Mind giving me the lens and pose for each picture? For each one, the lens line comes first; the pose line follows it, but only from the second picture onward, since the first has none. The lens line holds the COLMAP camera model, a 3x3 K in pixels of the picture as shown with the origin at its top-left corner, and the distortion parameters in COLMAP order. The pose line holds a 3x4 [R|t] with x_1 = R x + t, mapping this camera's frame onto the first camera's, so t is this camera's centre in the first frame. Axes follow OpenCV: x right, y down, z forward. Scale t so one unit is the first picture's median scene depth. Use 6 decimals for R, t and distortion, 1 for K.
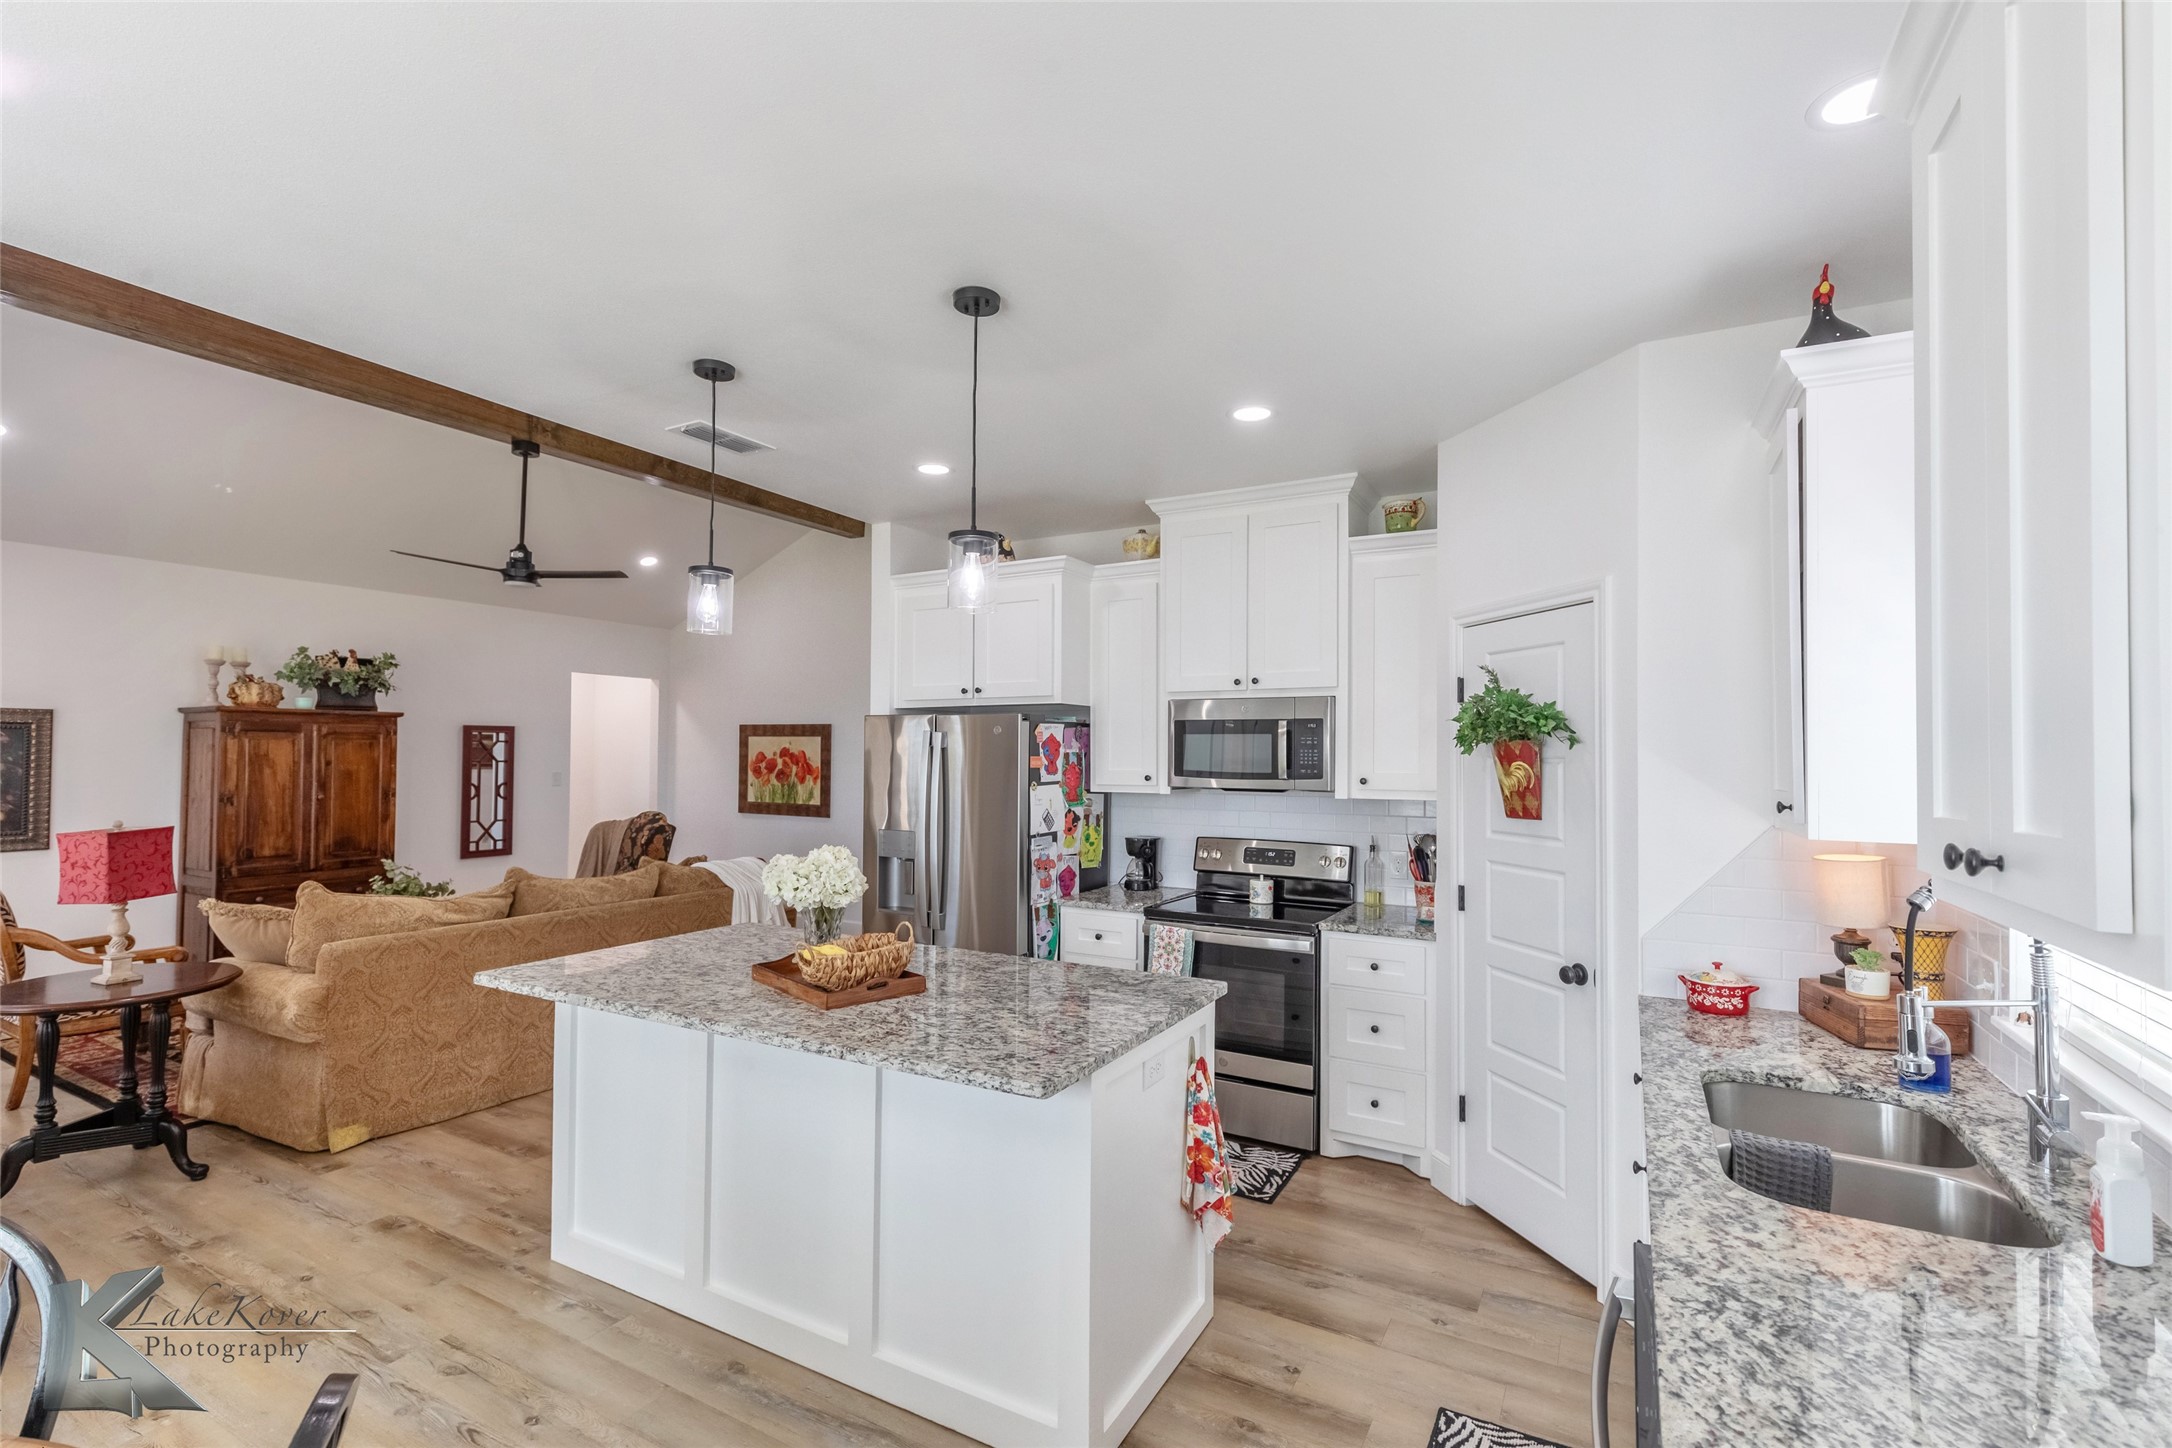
lens RADIAL K [[972.8, 0, 1078.2], [0, 972.8, 730.7], [0, 0, 1]] dist [0.008015, -0.001357]
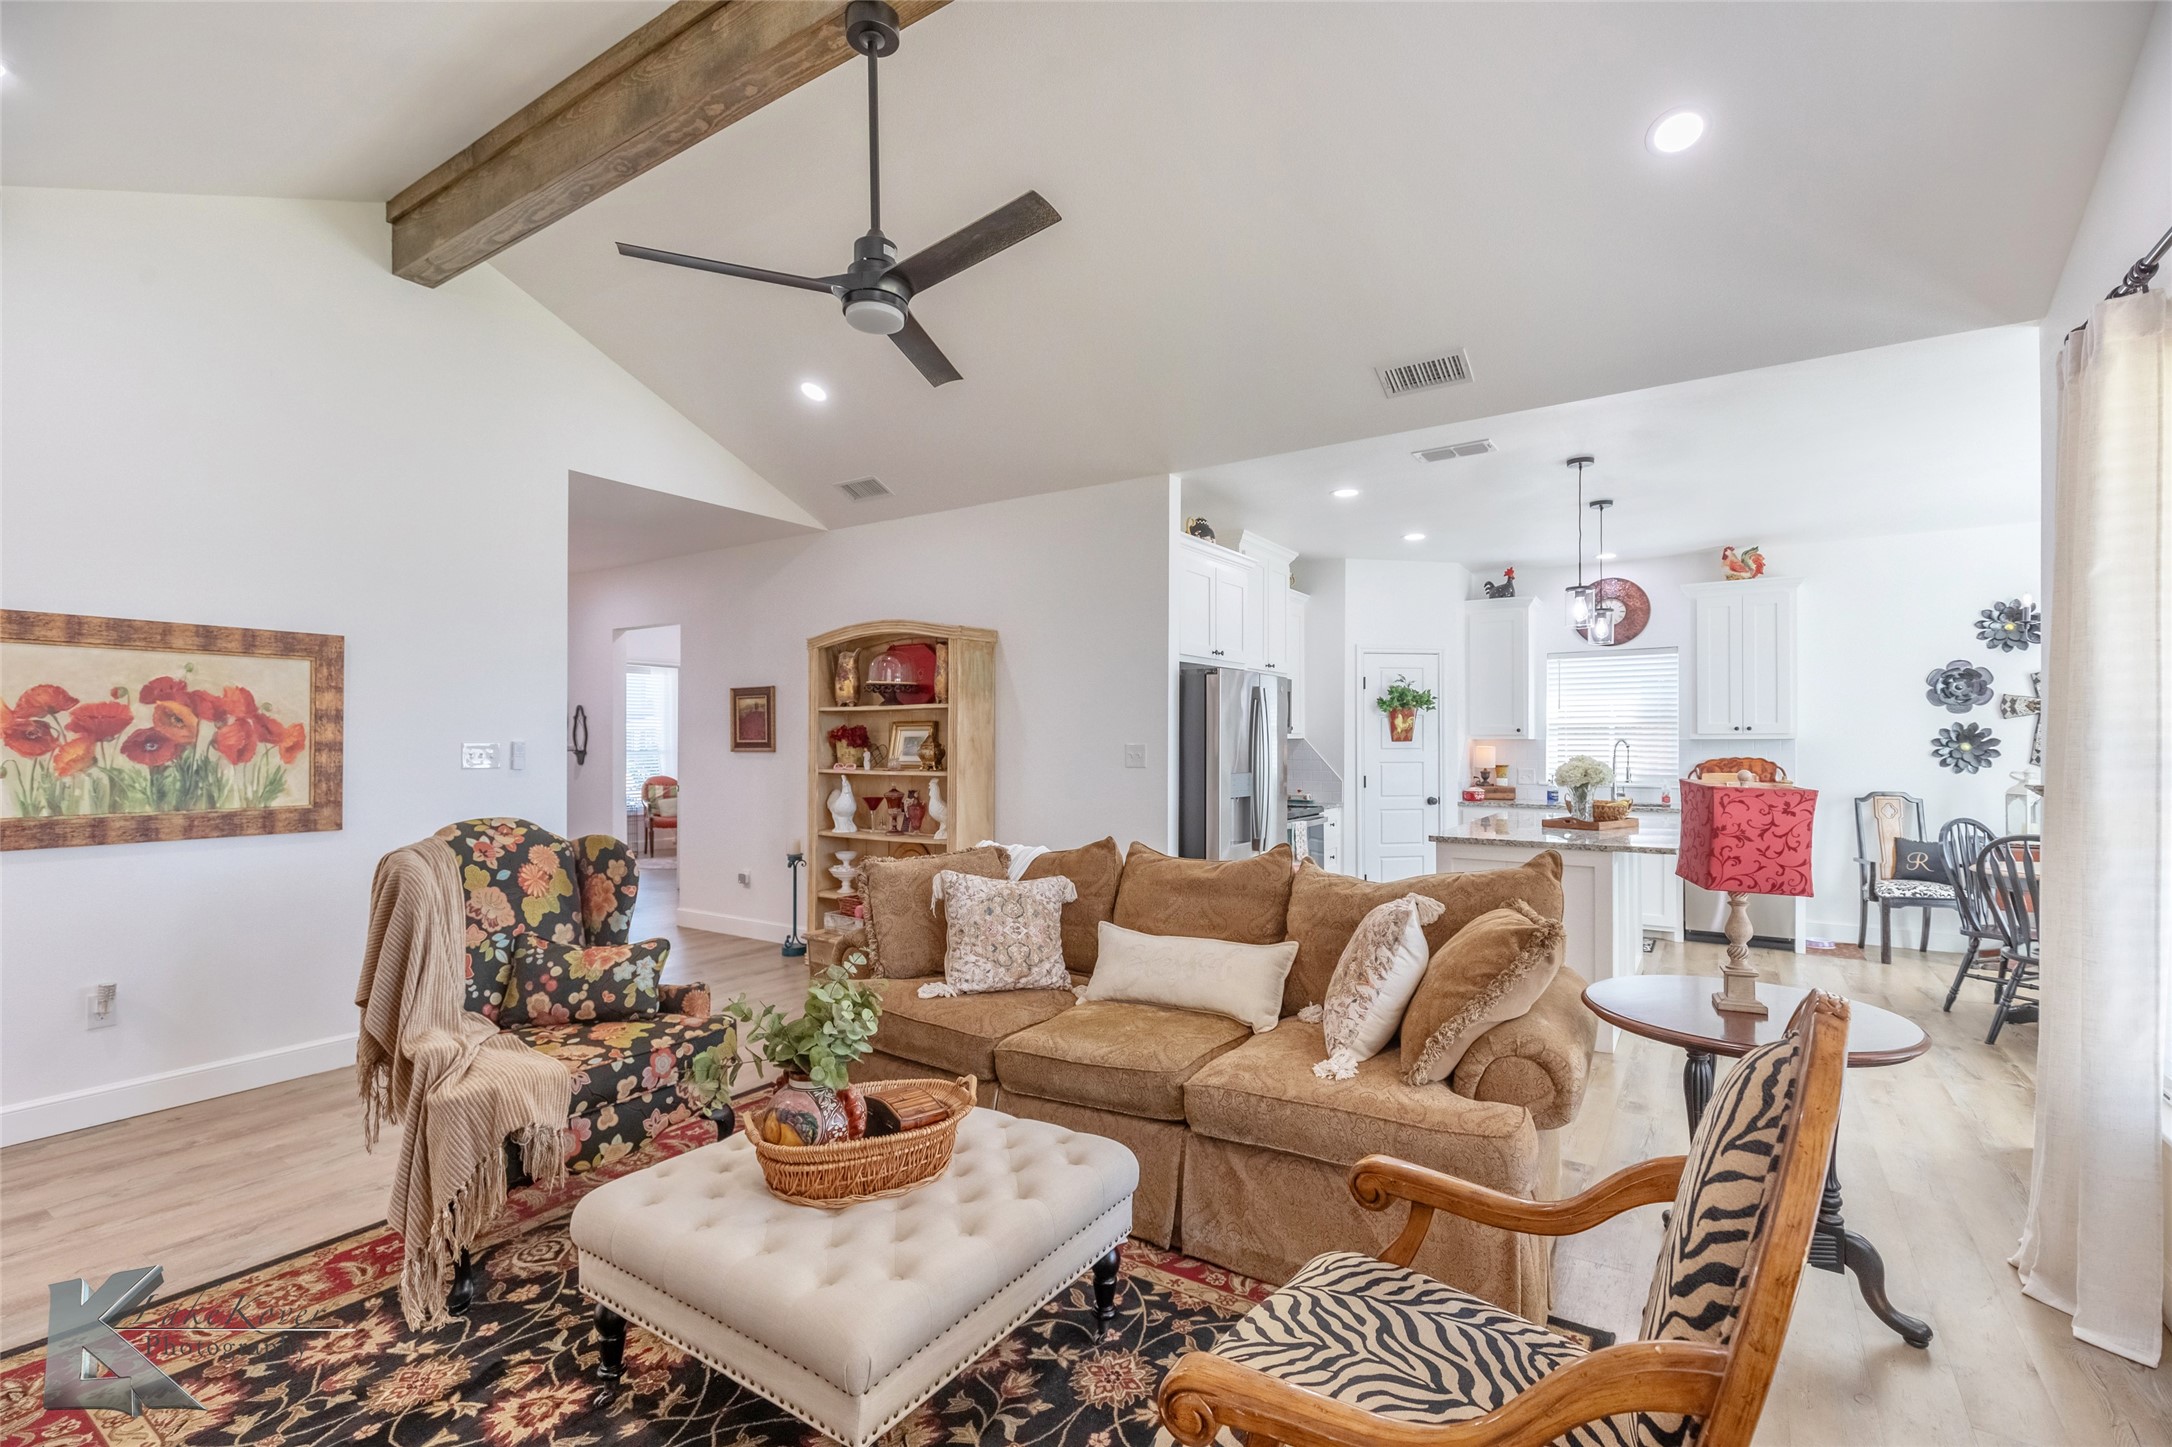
lens RADIAL K [[972.8, 0, 1078.2], [0, 972.8, 730.2], [0, 0, 1]] dist [0.008015, -0.001357]
pose [[0.071121, 0.003470, 0.997462, -0.941541], [-0.023650, 0.999719, -0.001792, 0.042248], [-0.997187, -0.023462, 0.071183, 0.787684]]
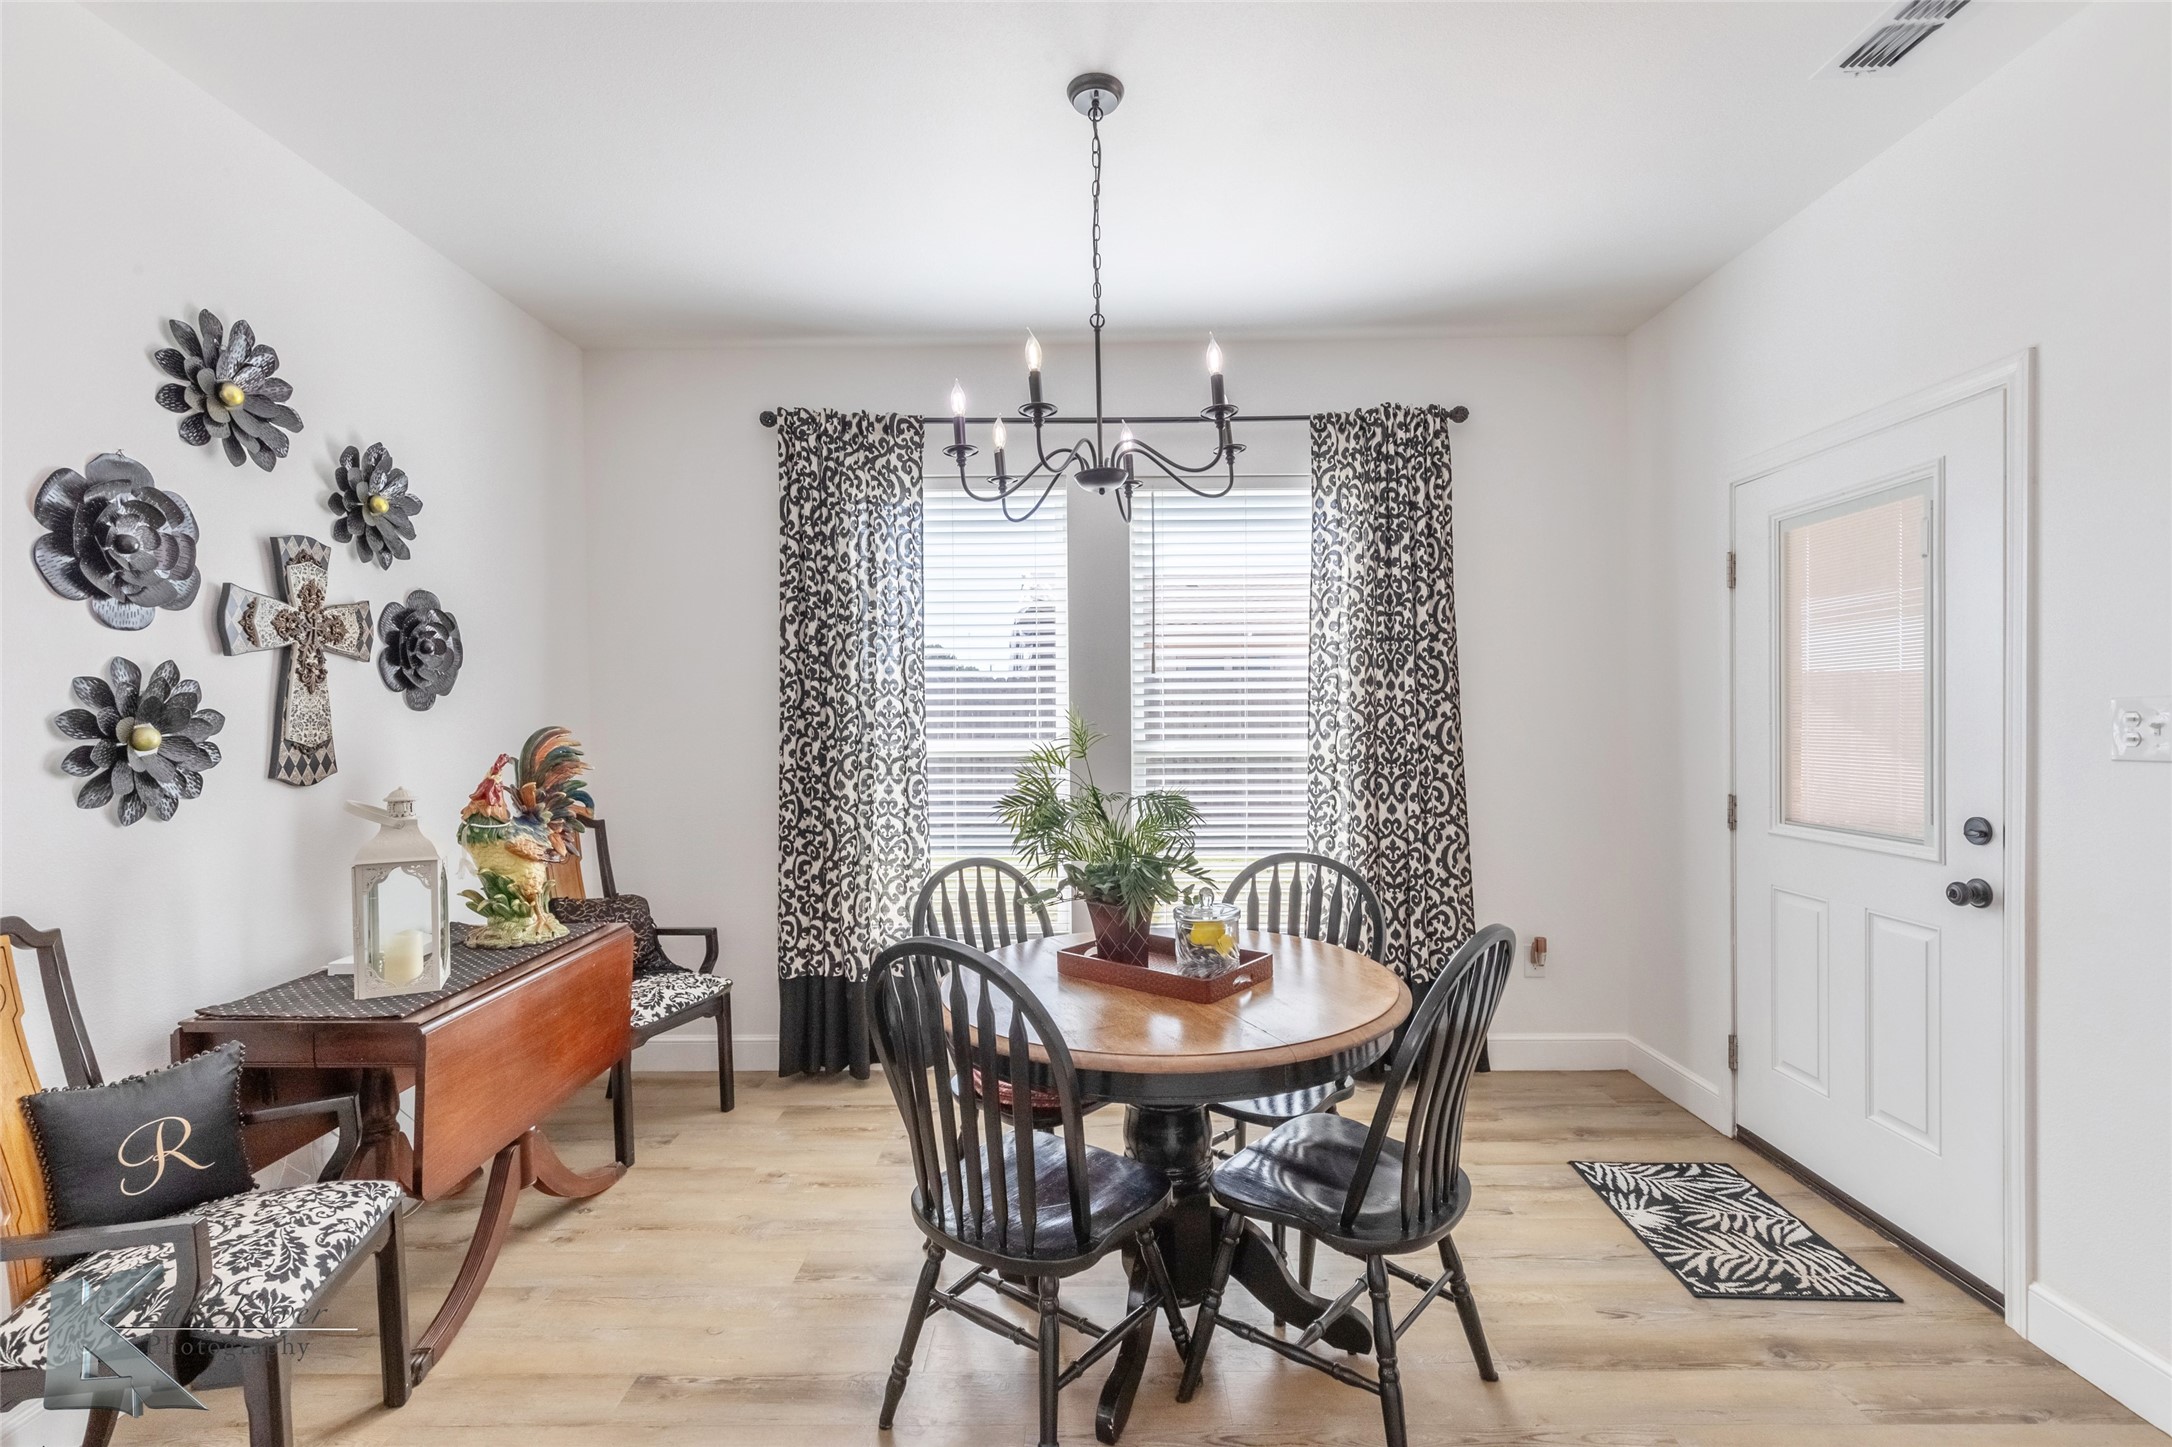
lens RADIAL K [[972.8, 0, 1078.2], [0, 972.8, 730.2], [0, 0, 1]] dist [0.008015, -0.001357]
pose [[-0.871457, 0.010816, -0.490353, -0.009241], [0.016629, 0.999834, -0.007500, 0.041118], [0.490190, -0.014690, -0.871492, 0.385027]]
